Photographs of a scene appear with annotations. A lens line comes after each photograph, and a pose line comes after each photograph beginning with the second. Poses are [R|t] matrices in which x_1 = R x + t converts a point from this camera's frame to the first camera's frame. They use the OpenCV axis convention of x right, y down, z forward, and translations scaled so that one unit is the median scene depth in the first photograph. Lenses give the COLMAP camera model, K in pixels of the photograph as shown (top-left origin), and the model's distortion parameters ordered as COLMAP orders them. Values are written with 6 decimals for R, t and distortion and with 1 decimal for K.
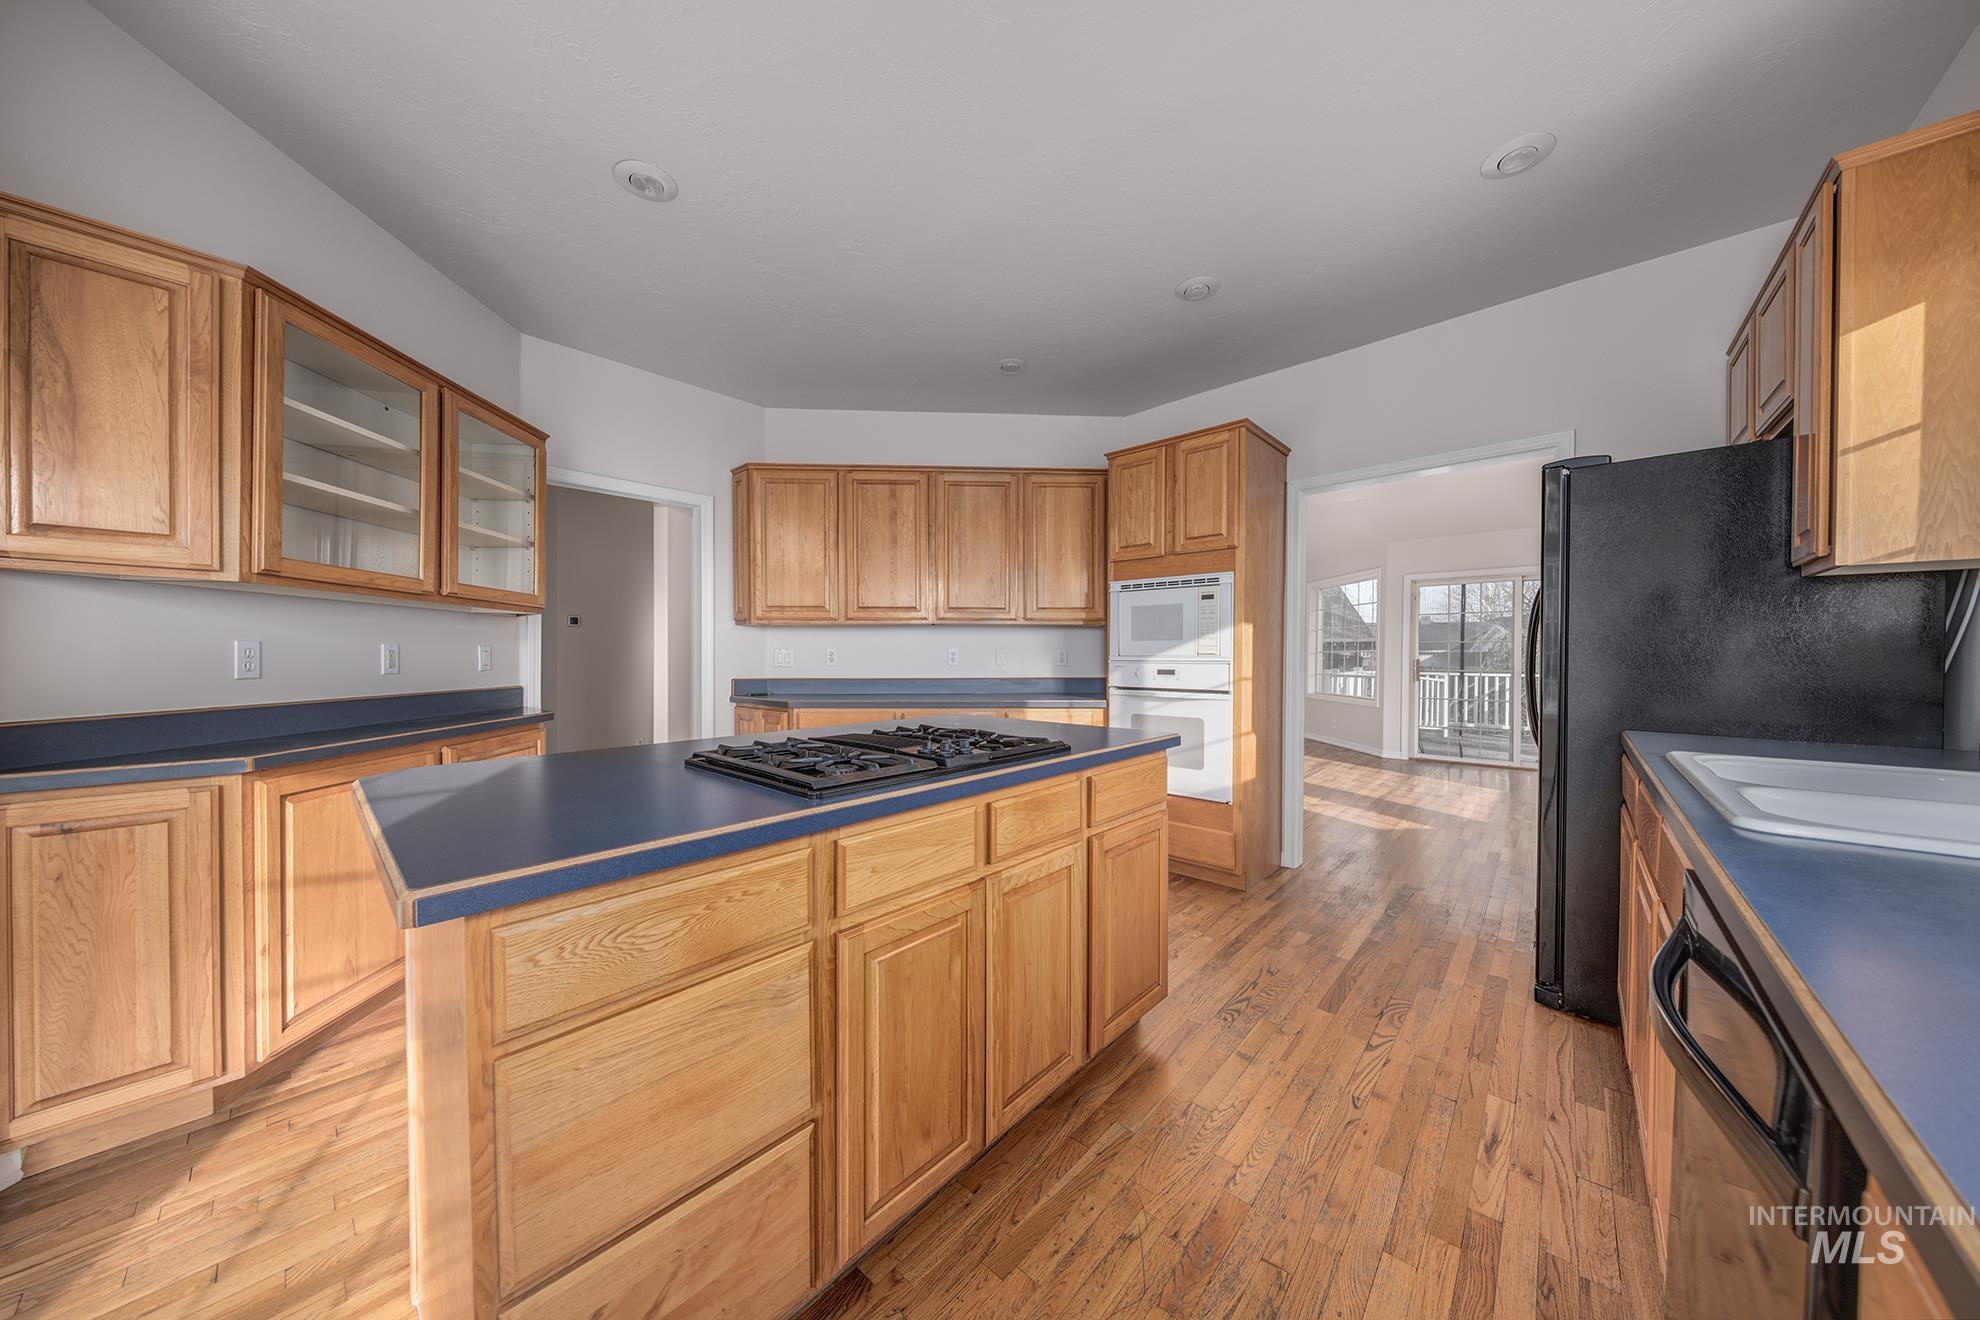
lens RADIAL K [[635.8, 0, 990.0], [0, 635.8, 660.0], [0, 0, 1]] dist [0.000135, 0.000010]
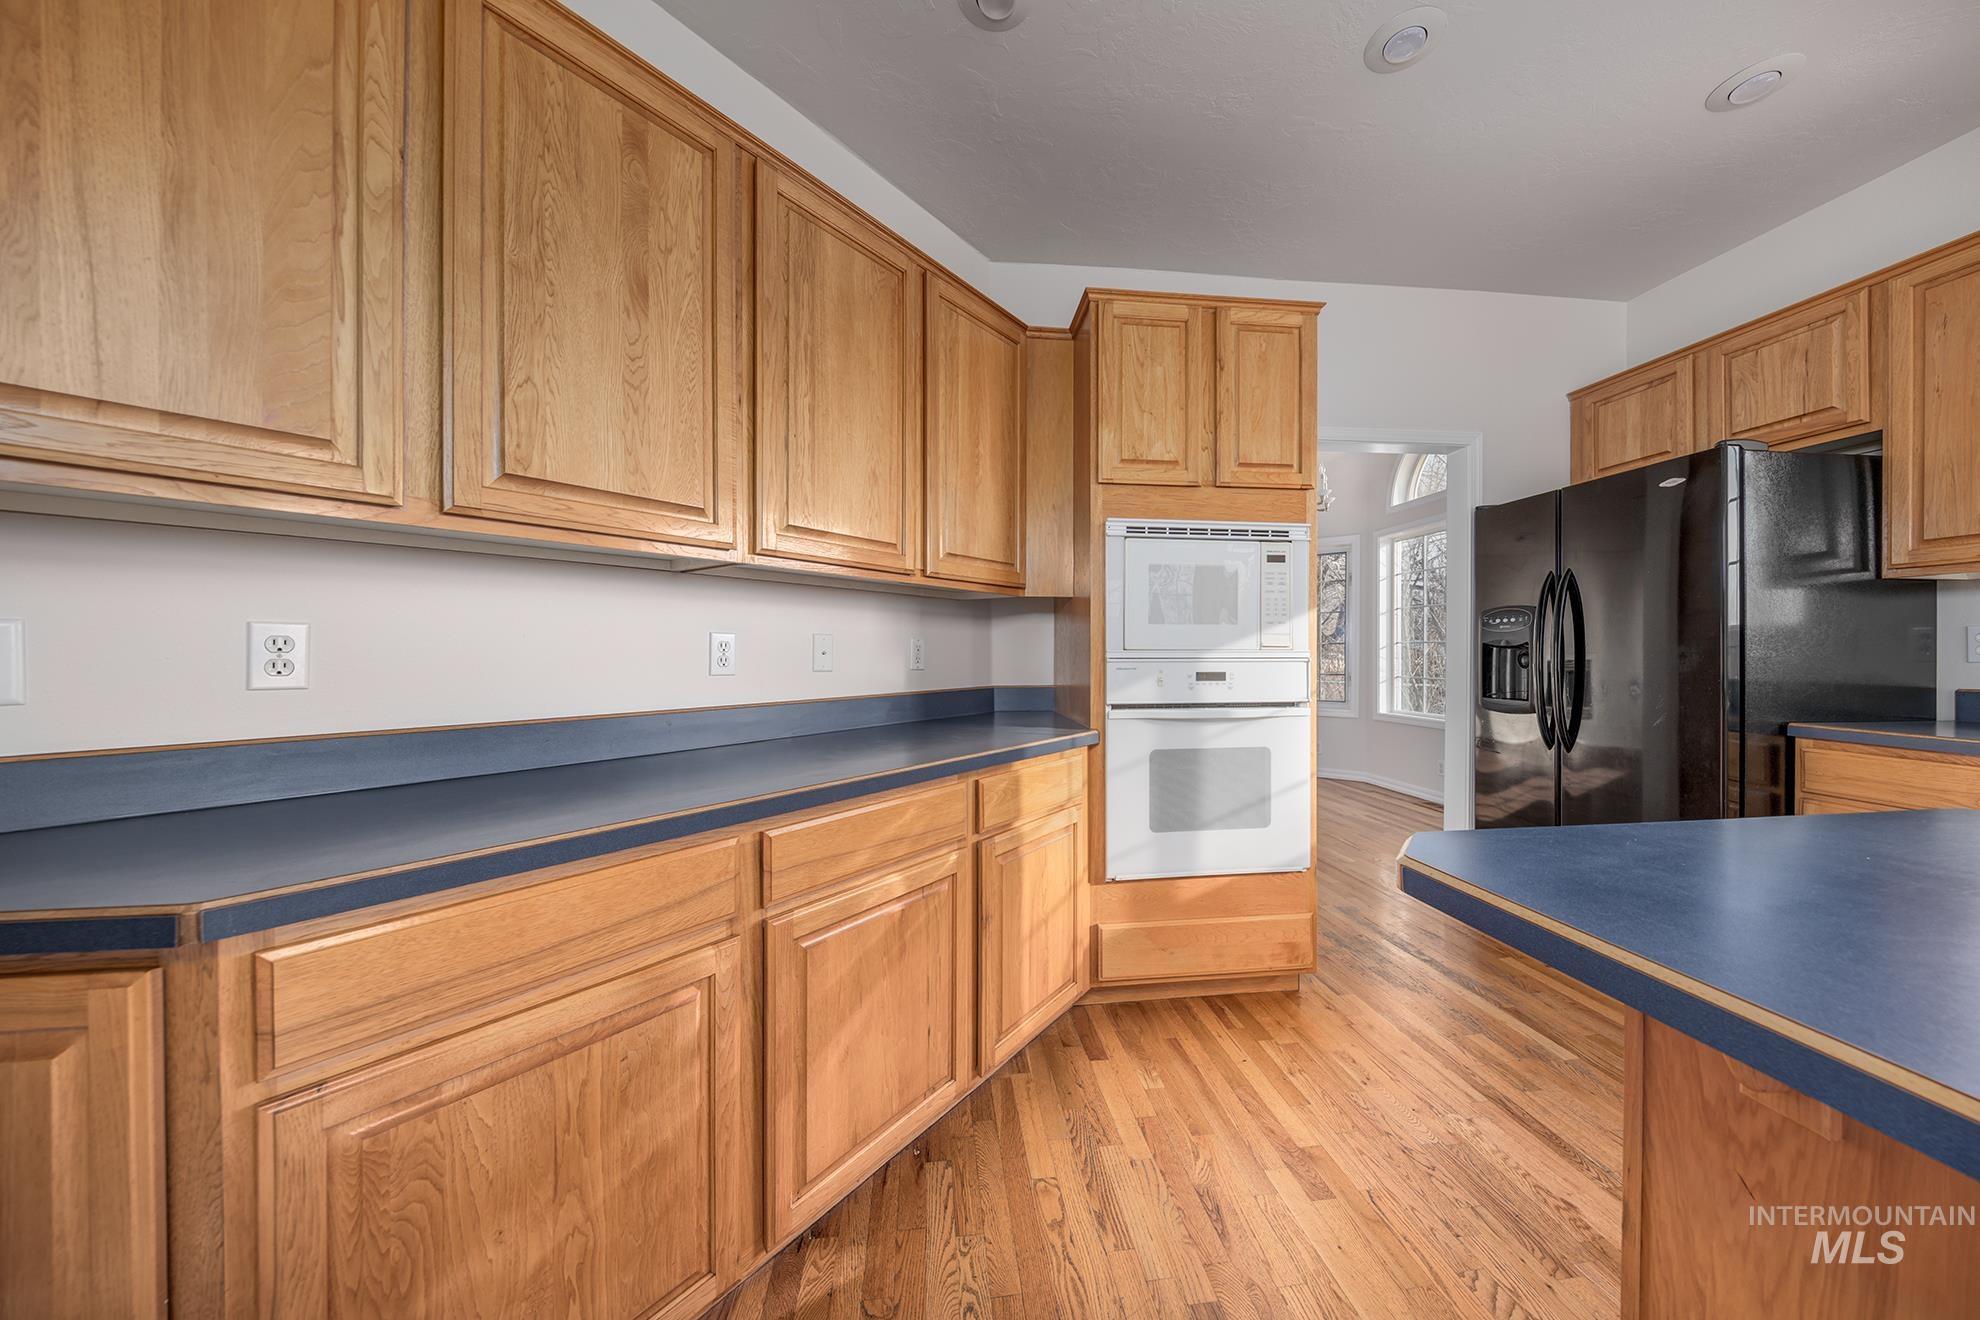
lens RADIAL K [[611.8, 0, 990.0], [0, 611.8, 660.0], [0, 0, 1]] dist [-0.016448, -0.000025]
pose [[0.669327, -0.013371, 0.742847, -0.284523], [0.004516, 0.999893, 0.013929, -0.005652], [-0.742954, -0.005968, 0.669316, 0.725838]]
